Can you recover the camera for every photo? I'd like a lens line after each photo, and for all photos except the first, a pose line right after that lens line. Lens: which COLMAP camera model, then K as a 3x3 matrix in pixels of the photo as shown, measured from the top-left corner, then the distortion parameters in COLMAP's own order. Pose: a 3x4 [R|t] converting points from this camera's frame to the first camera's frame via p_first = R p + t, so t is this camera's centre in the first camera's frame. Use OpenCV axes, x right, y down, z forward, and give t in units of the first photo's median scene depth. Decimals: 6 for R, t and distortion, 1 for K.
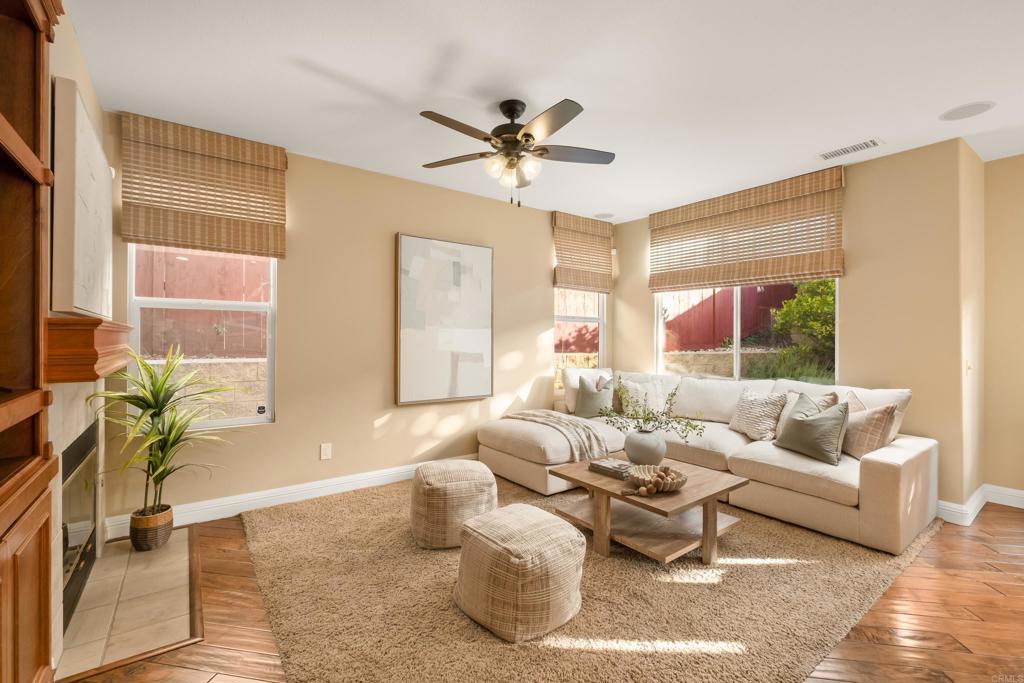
lens RADIAL K [[442.6, 0, 506.0], [0, 442.6, 342.8], [0, 0, 1]] dist [-0.000081, -0.000169]
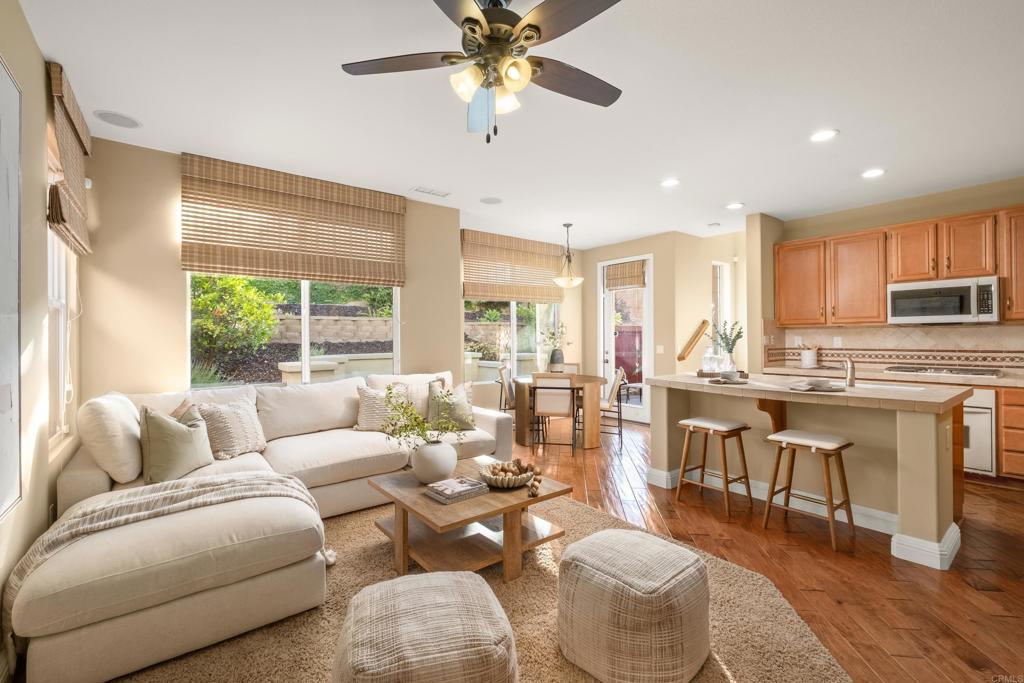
lens RADIAL K [[442.6, 0, 510.1], [0, 442.6, 335.9], [0, 0, 1]] dist [-0.000081, -0.000169]
pose [[-0.022300, -0.002893, 0.999747, -0.488789], [0.016883, 0.999852, 0.003270, -0.010843], [-0.999609, 0.016951, -0.022248, 0.734670]]
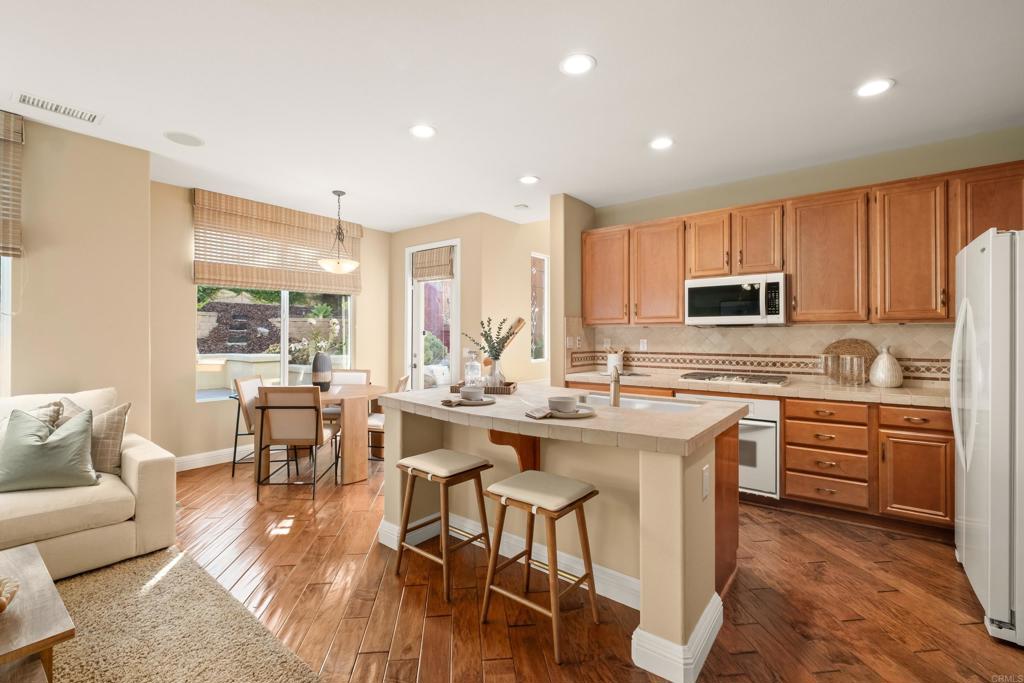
lens RADIAL K [[442.6, 0, 508.2], [0, 442.6, 334.4], [0, 0, 1]] dist [-0.000081, -0.000169]
pose [[-0.255335, -0.002712, 0.966849, -0.227690], [0.008455, 0.999952, 0.005037, -0.008116], [-0.966816, 0.009461, -0.255300, 0.364536]]
